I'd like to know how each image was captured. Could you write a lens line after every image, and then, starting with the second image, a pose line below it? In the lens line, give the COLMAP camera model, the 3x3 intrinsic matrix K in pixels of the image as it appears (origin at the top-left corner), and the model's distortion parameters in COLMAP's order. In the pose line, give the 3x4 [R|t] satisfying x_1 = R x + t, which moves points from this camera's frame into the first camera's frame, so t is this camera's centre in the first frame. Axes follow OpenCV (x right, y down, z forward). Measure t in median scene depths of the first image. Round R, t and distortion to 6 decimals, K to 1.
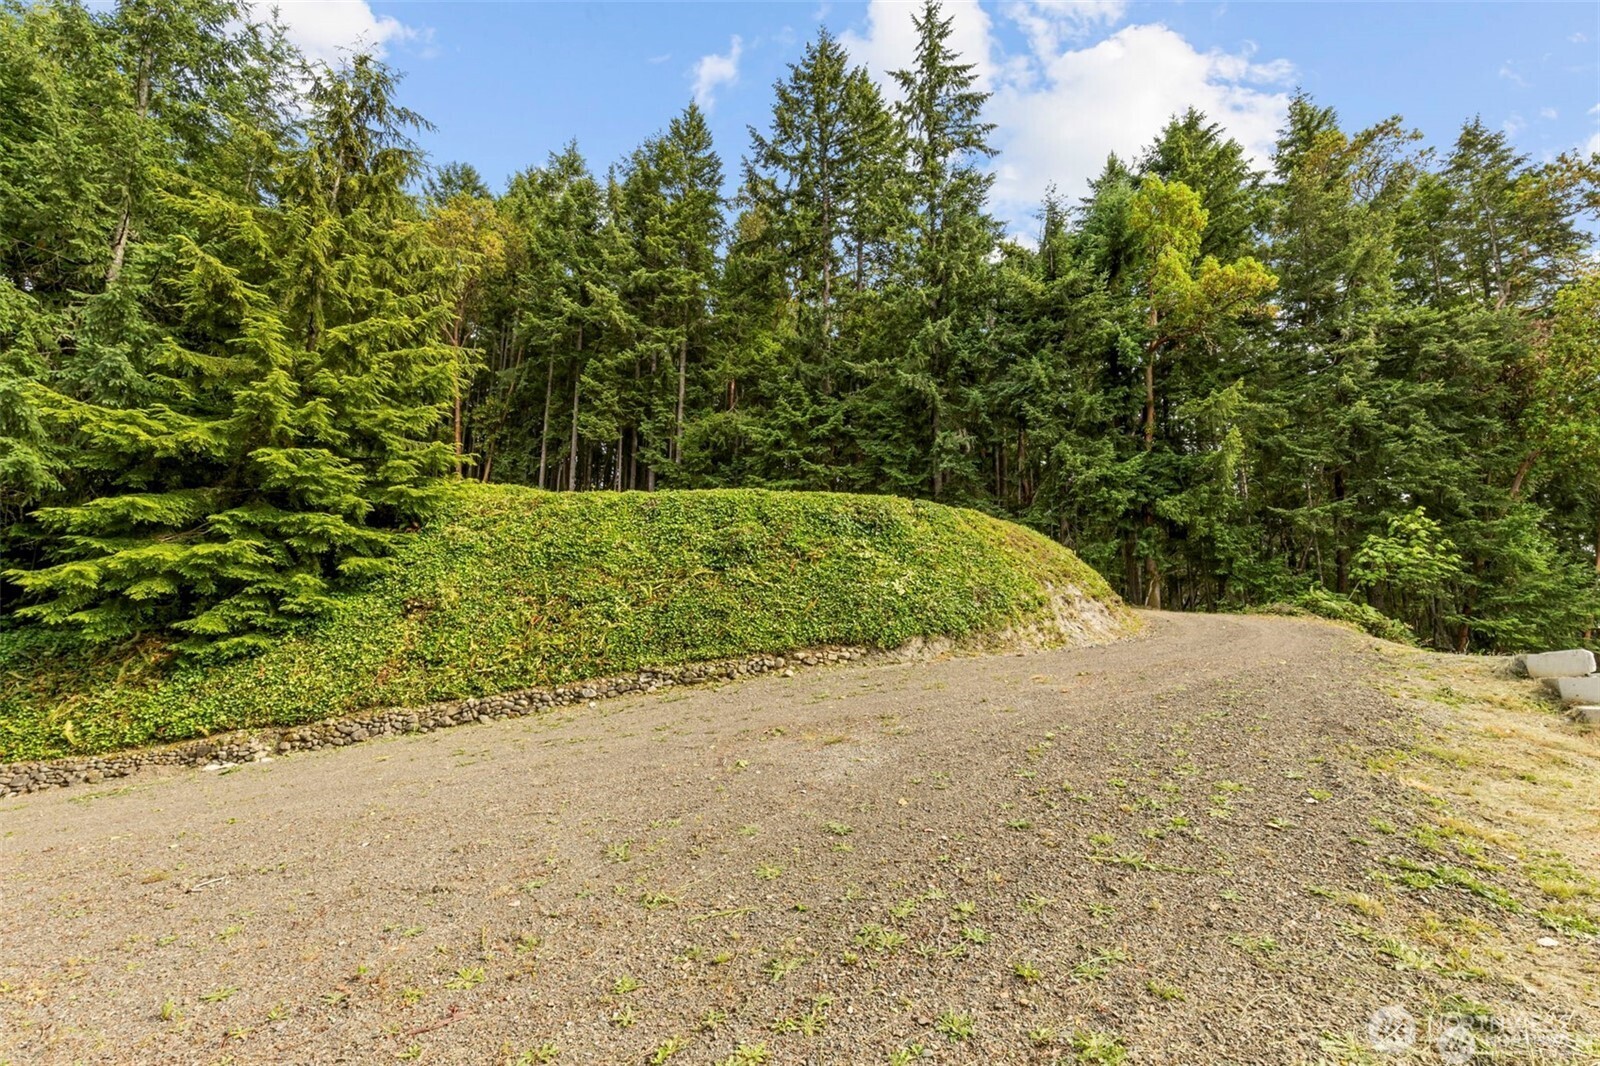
lens RADIAL K [[713.5, 0, 804.3], [0, 713.5, 543.7], [0, 0, 1]] dist [-0.002532, -0.000196]
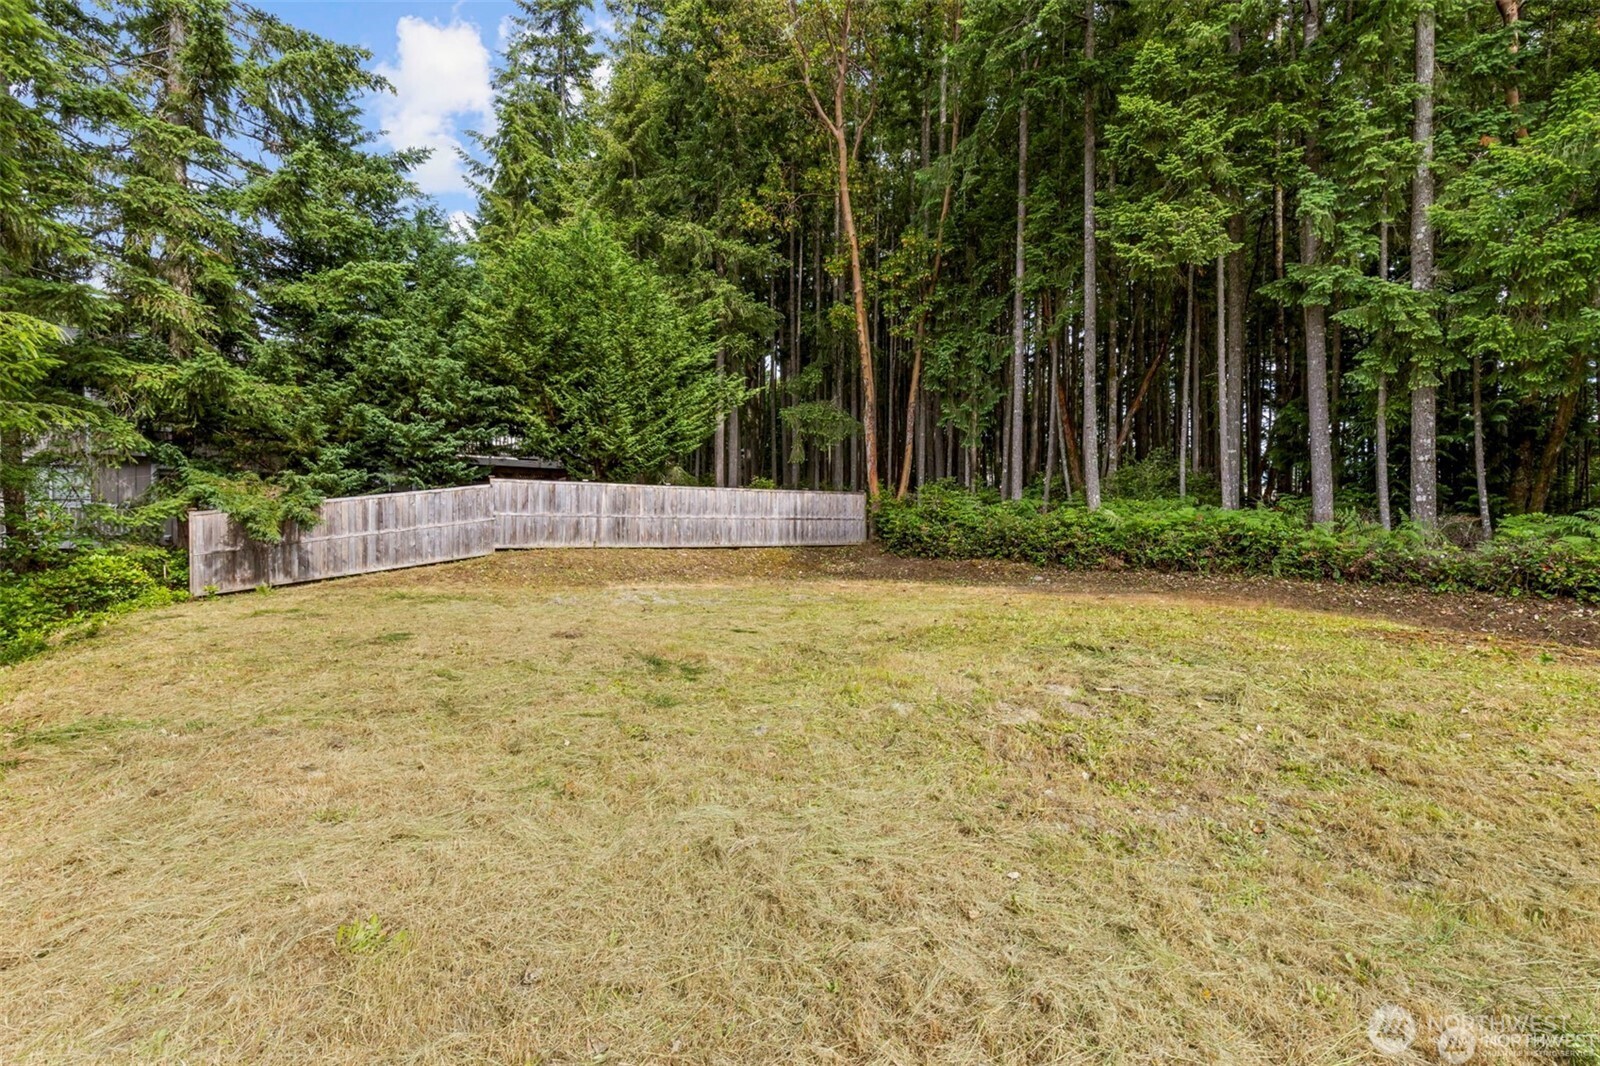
lens RADIAL K [[713.5, 0, 804.3], [0, 713.5, 543.7], [0, 0, 1]] dist [-0.002532, -0.000196]
pose [[0.829135, 0.002226, -0.559044, -0.228781], [0.102531, 0.982425, 0.155978, -0.076132], [0.549566, -0.186646, 0.814334, 0.530063]]
